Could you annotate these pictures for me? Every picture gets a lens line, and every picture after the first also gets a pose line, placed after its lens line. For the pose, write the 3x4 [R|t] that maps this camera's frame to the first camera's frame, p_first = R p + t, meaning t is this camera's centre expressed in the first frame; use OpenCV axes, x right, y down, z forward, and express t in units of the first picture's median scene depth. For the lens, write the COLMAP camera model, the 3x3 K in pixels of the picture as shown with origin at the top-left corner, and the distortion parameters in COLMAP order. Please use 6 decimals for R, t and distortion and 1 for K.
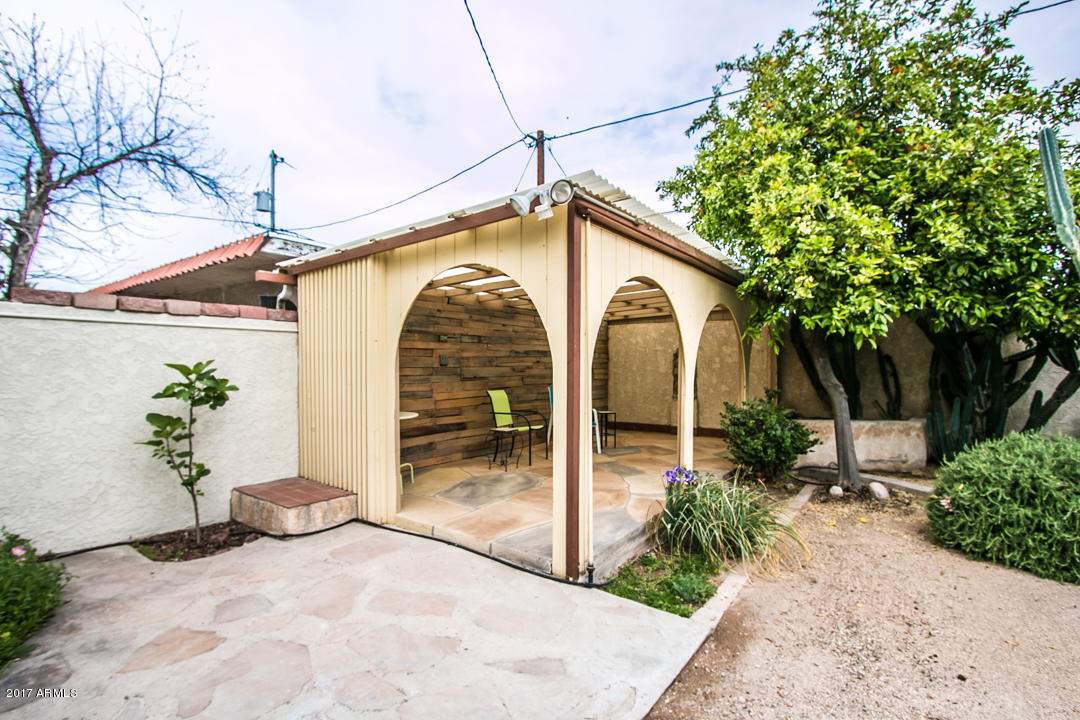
lens RADIAL K [[496.3, 0, 550.1], [0, 496.3, 362.7], [0, 0, 1]] dist [-0.017663, 0.000199]
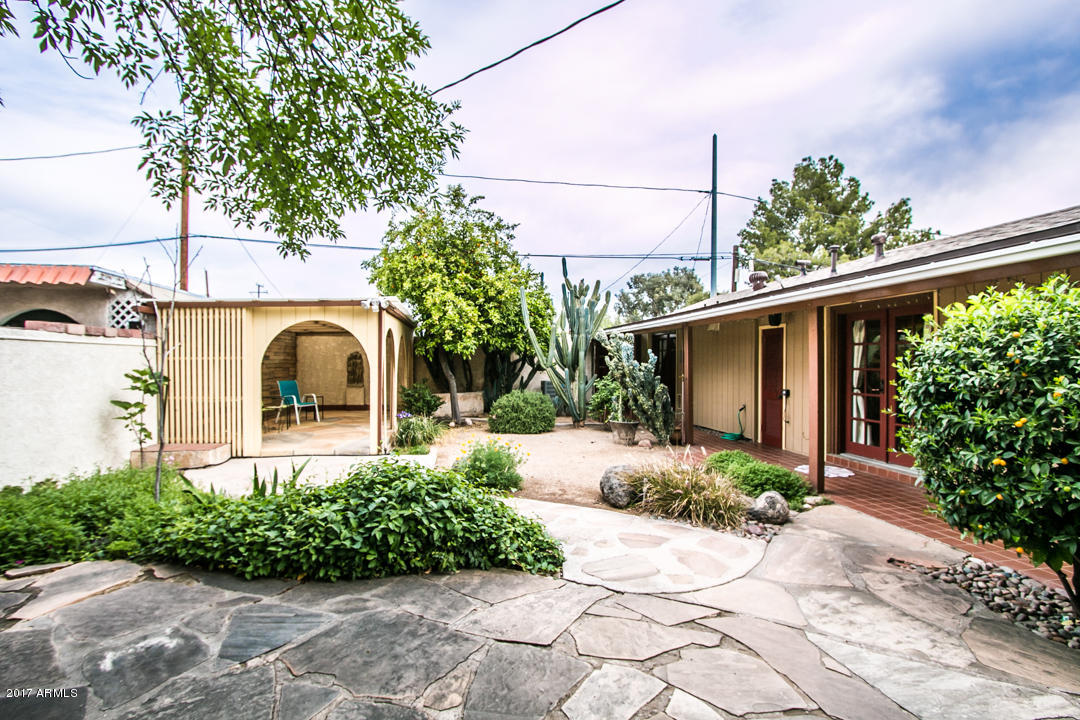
lens RADIAL K [[496.3, 0, 550.1], [0, 496.3, 362.7], [0, 0, 1]] dist [-0.017663, 0.000199]
pose [[0.681403, -0.000728, 0.731908, -0.846134], [-0.007261, 0.999944, 0.007754, -0.035599], [-0.731872, -0.010598, 0.681360, -0.935058]]
